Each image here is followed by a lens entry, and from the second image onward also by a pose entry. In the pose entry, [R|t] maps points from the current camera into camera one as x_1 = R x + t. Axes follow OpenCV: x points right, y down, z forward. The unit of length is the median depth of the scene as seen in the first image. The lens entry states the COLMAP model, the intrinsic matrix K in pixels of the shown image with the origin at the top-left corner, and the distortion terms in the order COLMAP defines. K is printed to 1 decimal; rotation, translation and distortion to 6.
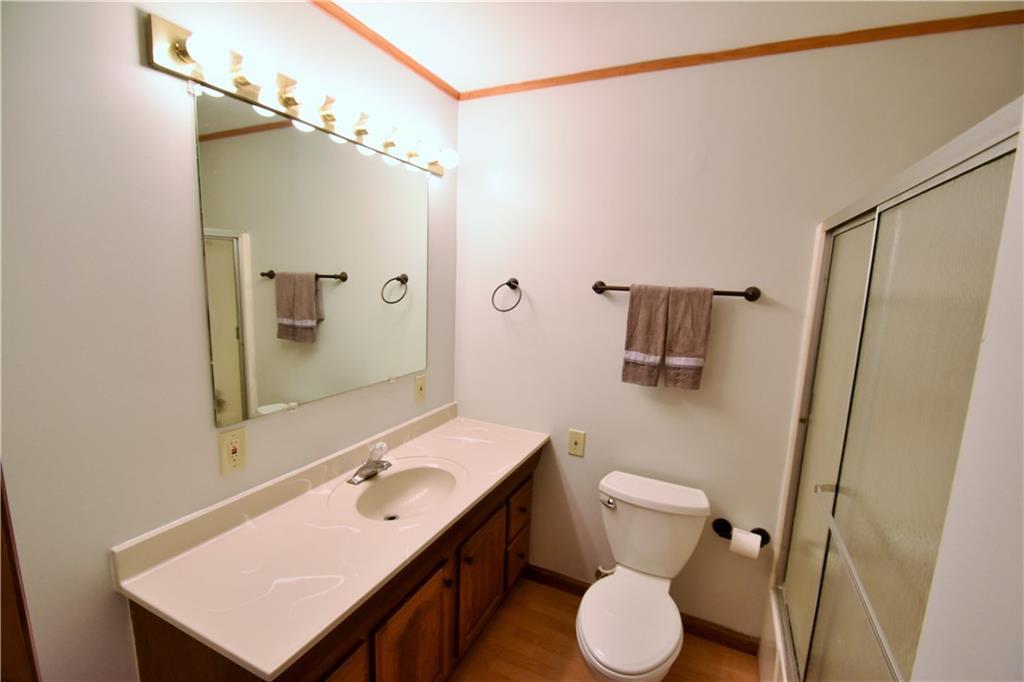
lens RADIAL K [[456.0, 0, 510.9], [0, 456.0, 340.6], [0, 0, 1]] dist [-0.006310, -0.003947]
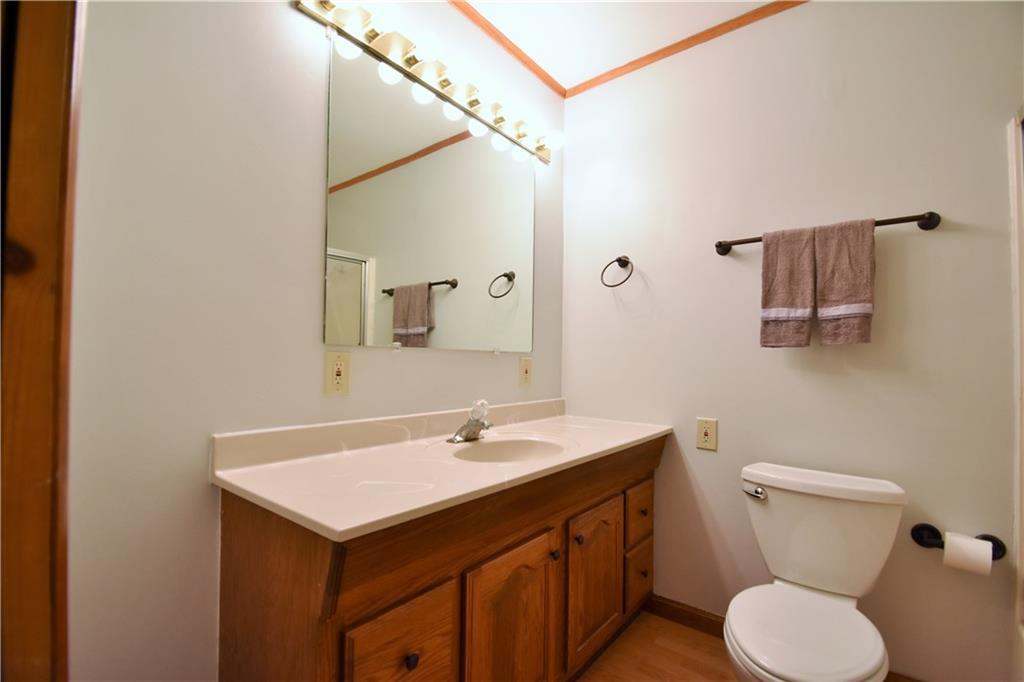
lens RADIAL K [[456.0, 0, 508.4], [0, 456.0, 340.0], [0, 0, 1]] dist [-0.006310, -0.003947]
pose [[0.971413, -0.026080, -0.235959, -0.010717], [-0.017542, 0.983344, -0.180904, 0.246260], [0.236747, 0.179872, 0.954776, 0.093019]]
